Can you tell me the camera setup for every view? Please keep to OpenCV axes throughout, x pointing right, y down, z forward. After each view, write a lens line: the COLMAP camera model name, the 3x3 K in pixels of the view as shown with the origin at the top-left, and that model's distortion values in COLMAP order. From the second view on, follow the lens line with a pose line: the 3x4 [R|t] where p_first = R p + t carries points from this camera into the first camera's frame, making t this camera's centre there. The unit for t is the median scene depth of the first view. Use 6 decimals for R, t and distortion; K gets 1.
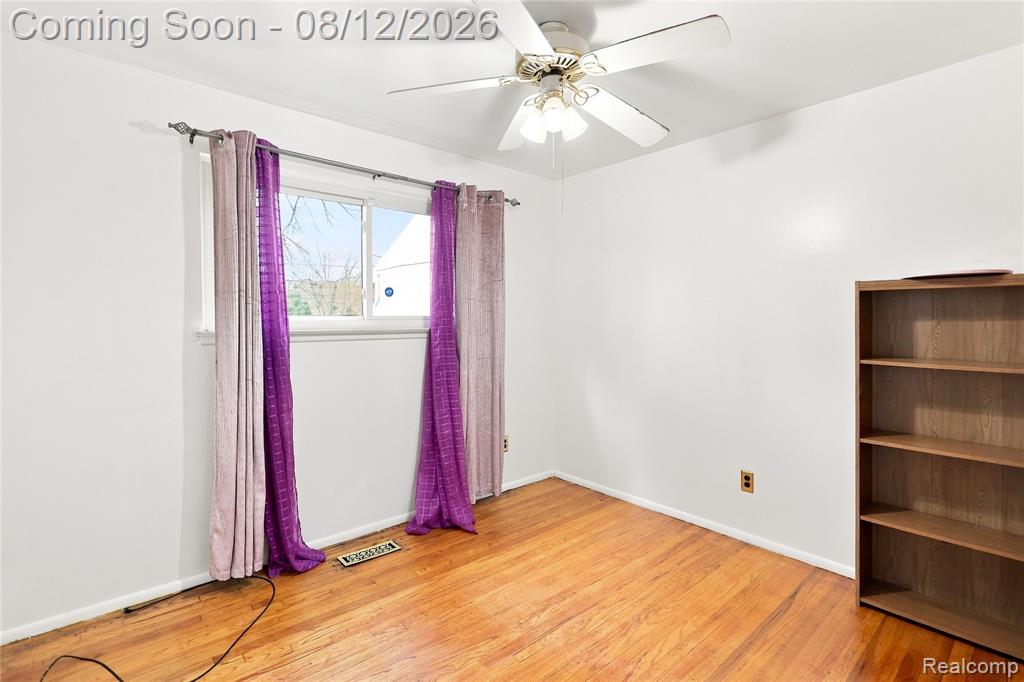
lens RADIAL K [[479.1, 0, 514.0], [0, 479.1, 335.4], [0, 0, 1]] dist [0.002051, 0.000765]
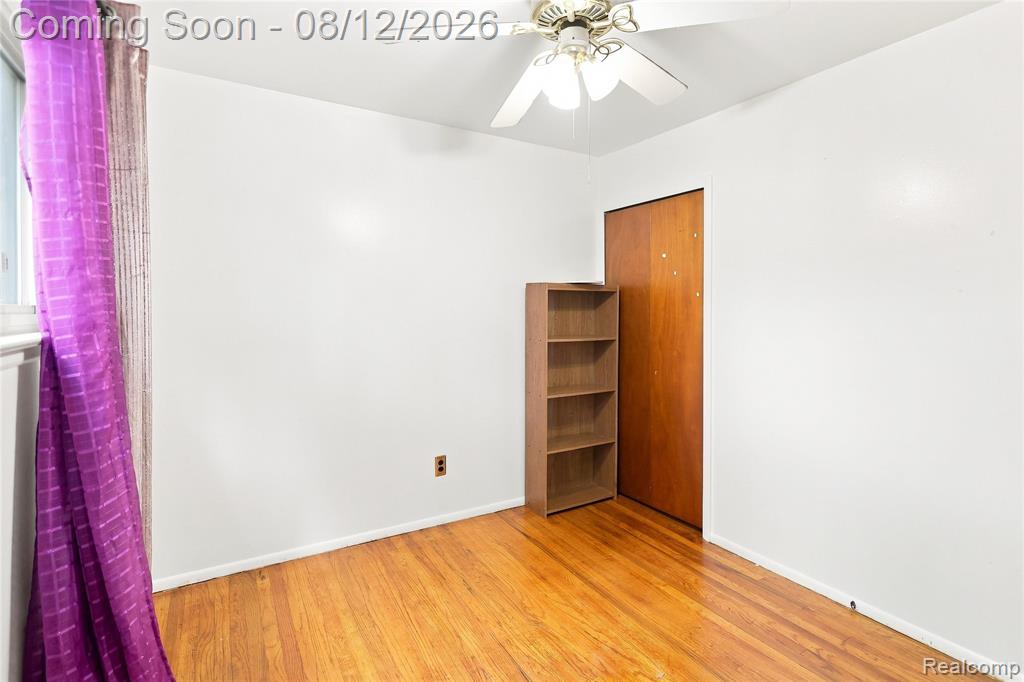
lens RADIAL K [[504.8, 0, 513.6], [0, 504.8, 311.1], [0, 0, 1]] dist [-0.002607, 0.000205]
pose [[0.178313, -0.007158, 0.983948, -0.624507], [0.032757, 0.999462, 0.001335, -0.030338], [-0.983428, 0.031993, 0.178452, 0.708380]]
